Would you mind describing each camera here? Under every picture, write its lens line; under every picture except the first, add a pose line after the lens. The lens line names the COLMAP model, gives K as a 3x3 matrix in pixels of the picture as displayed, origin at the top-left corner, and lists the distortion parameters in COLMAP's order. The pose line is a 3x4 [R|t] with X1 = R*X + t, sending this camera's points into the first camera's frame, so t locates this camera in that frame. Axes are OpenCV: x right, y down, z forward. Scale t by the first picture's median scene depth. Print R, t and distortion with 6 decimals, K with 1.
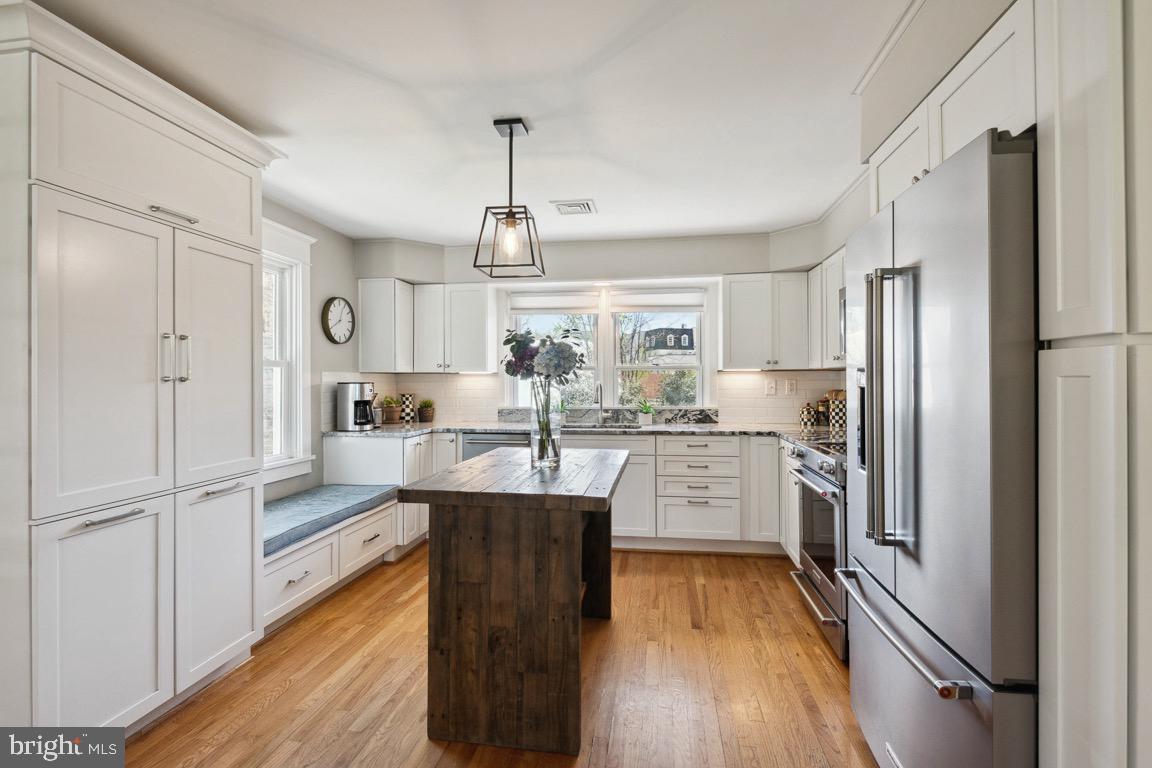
lens RADIAL K [[527.2, 0, 583.1], [0, 527.2, 380.1], [0, 0, 1]] dist [0.011019, -0.000143]
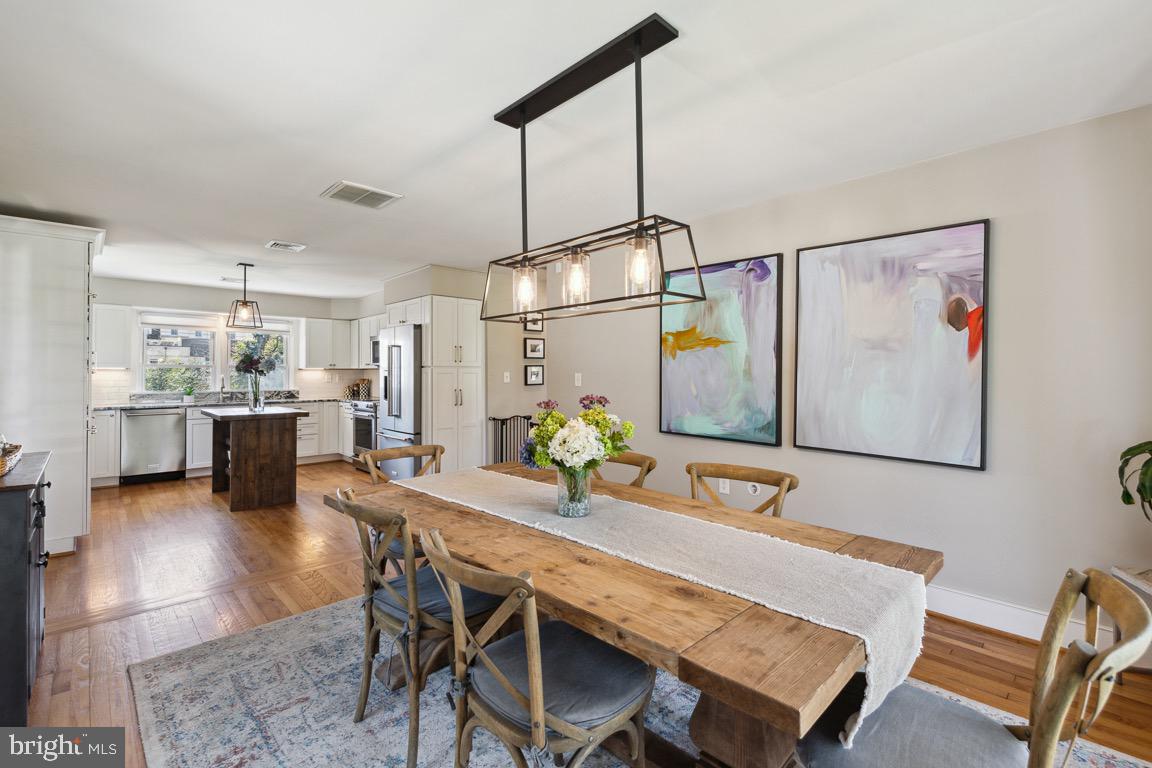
lens RADIAL K [[514.9, 0, 578.0], [0, 514.9, 369.8], [0, 0, 1]] dist [0.002675, -0.000507]
pose [[0.615921, 0.008380, 0.787764, -1.024899], [-0.000081, 0.999944, -0.010574, 0.007683], [-0.787808, 0.006449, 0.615887, -1.567453]]
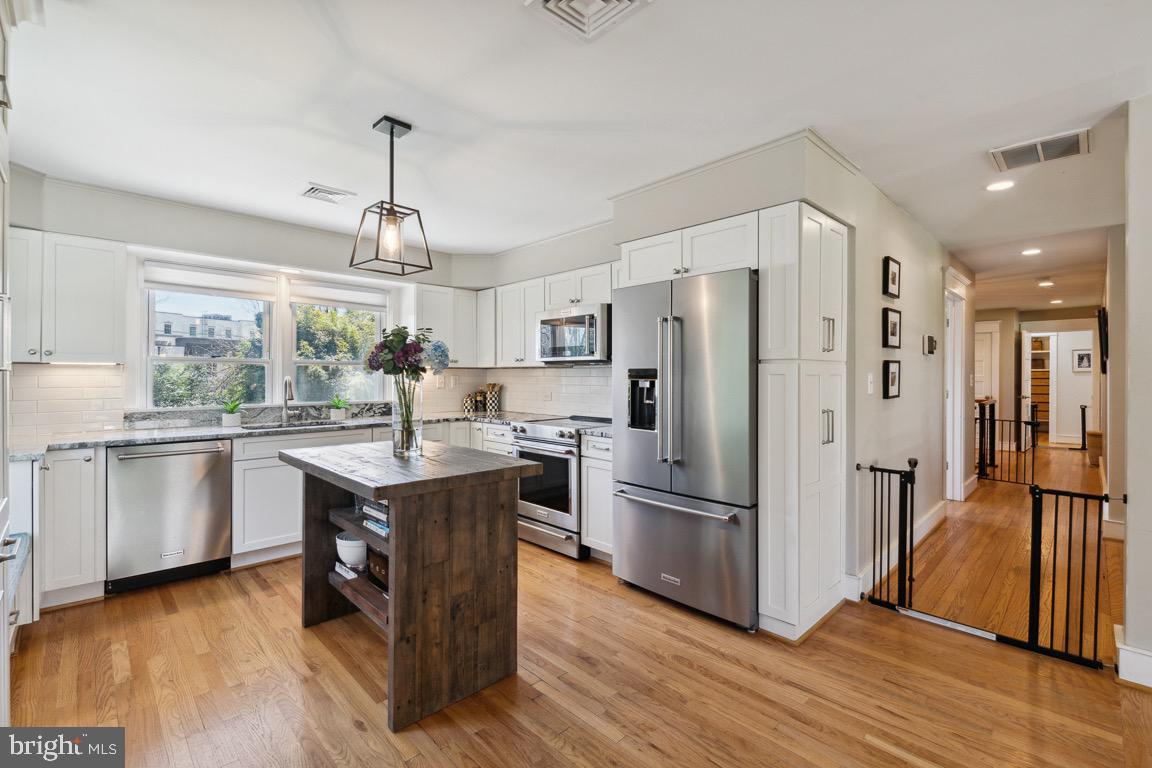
lens RADIAL K [[505.4, 0, 569.9], [0, 505.4, 378.3], [0, 0, 1]] dist [0.007344, -0.000803]
pose [[0.608648, 0.000543, 0.793440, -0.702876], [-0.003235, 0.999993, 0.001797, 0.004693], [-0.793434, -0.003661, 0.608645, 0.131319]]
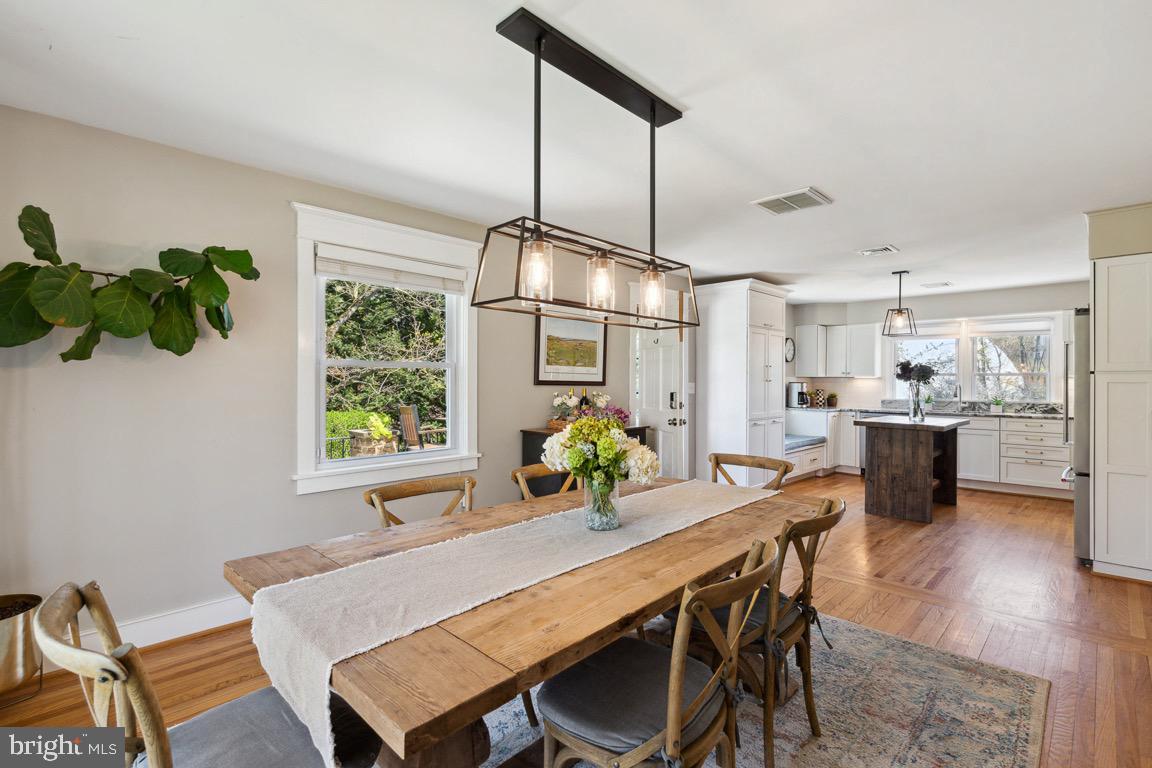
lens RADIAL K [[531.8, 0, 570.3], [0, 531.8, 381.0], [0, 0, 1]] dist [0.001793, -0.000536]
pose [[0.798005, 0.007842, -0.602600, 0.118667], [-0.007732, 0.999966, 0.002774, 0.000796], [0.602602, 0.002446, 0.798038, -1.746672]]
